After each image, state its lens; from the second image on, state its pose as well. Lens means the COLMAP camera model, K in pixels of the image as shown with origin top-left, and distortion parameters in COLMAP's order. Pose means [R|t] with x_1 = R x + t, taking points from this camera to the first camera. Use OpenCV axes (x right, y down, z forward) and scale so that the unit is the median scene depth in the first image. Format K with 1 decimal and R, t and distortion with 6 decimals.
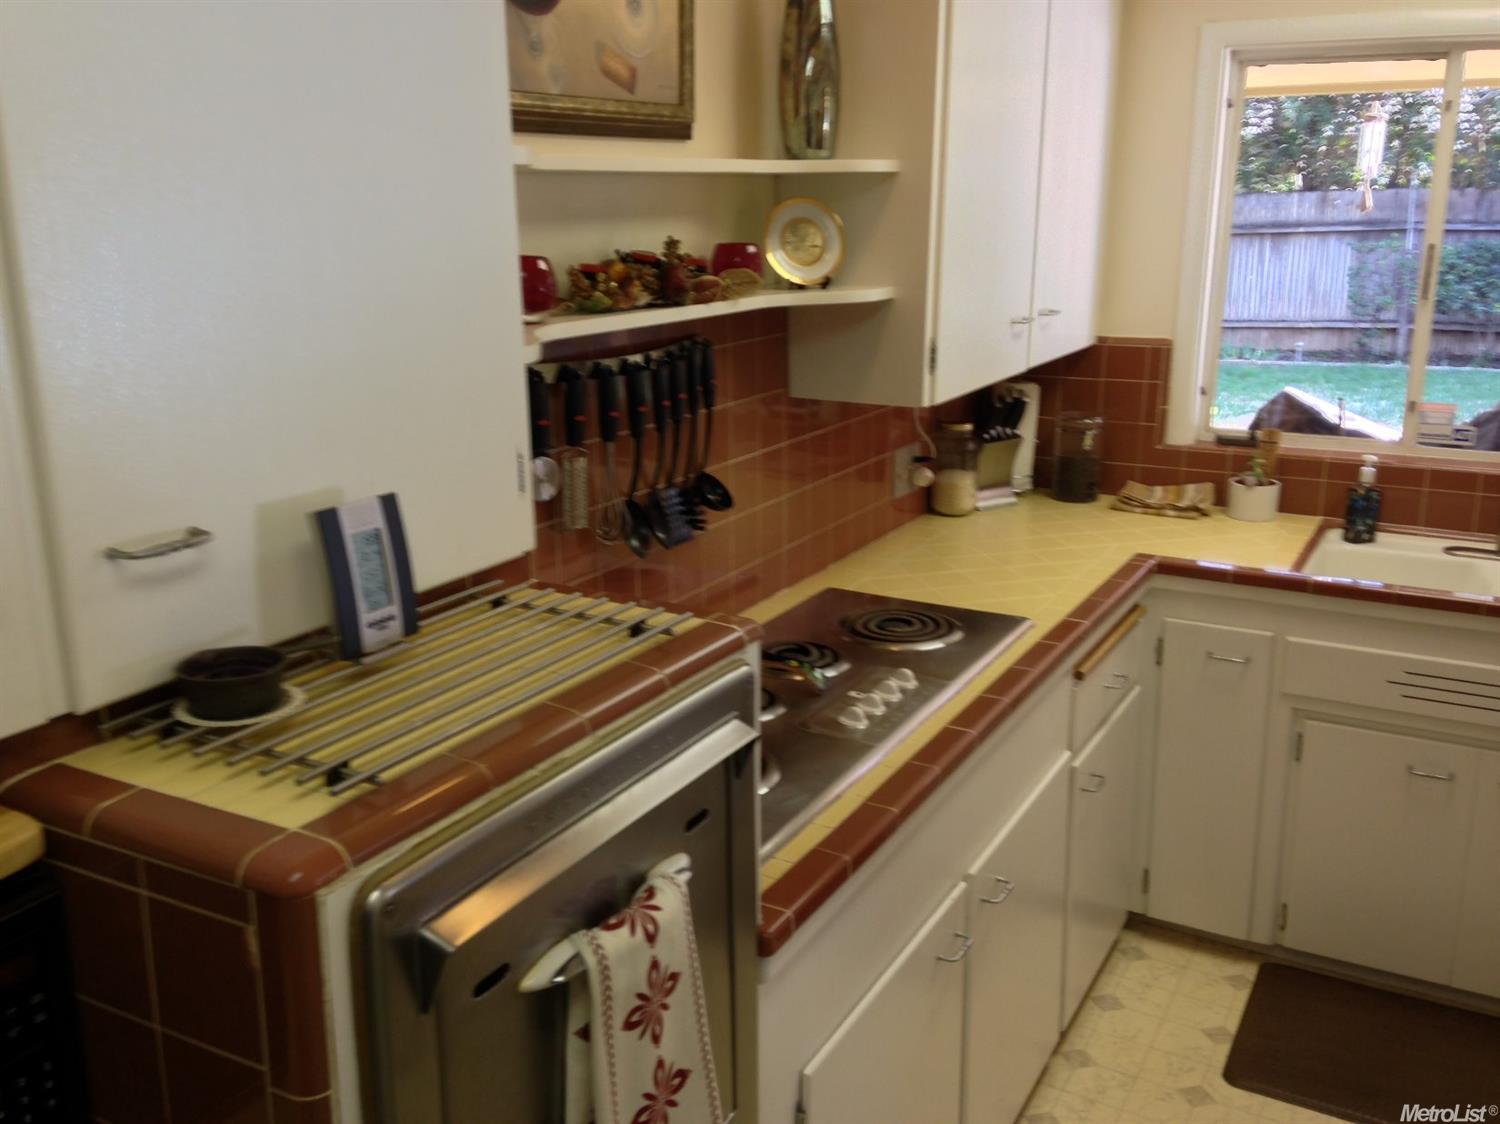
lens RADIAL K [[1369.0, 0, 742.3], [0, 1369.0, 560.6], [0, 0, 1]] dist [0.230755, -0.380944]
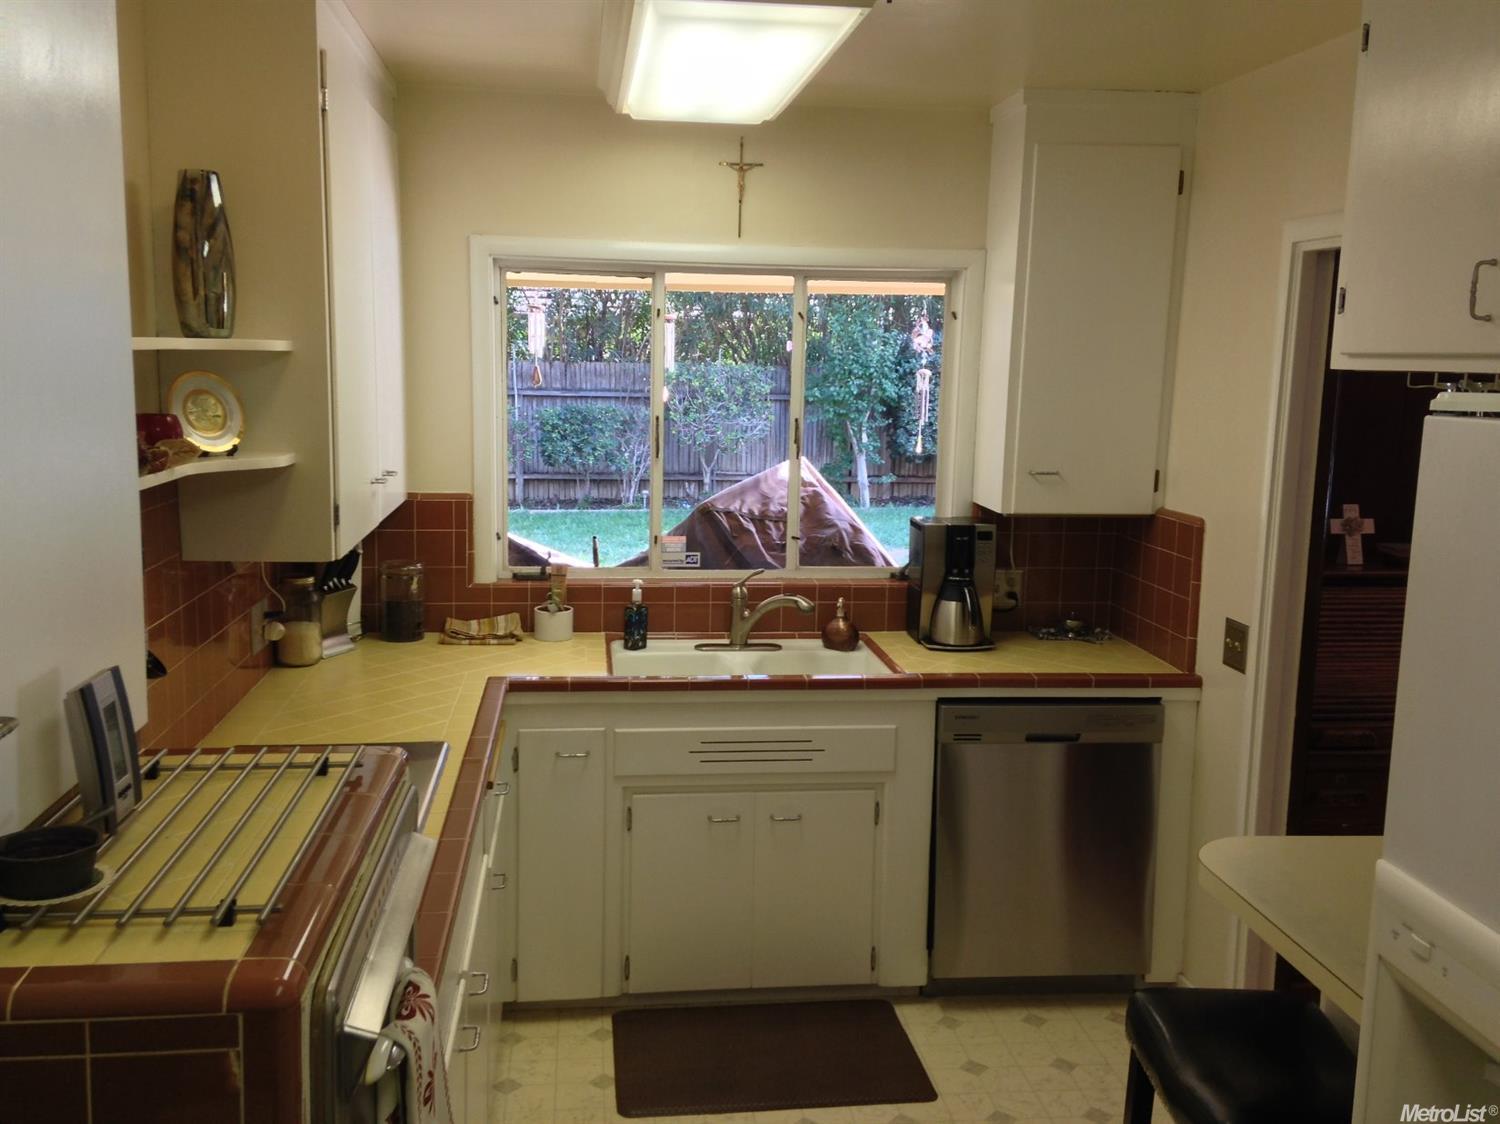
lens RADIAL K [[1369.0, 0, 742.3], [0, 1369.0, 560.6], [0, 0, 1]] dist [0.230755, -0.380944]
pose [[0.810457, -0.070085, 0.581590, -0.192555], [0.132379, 0.989047, -0.065287, 0.001553], [-0.570644, 0.129903, 0.810858, -0.054017]]
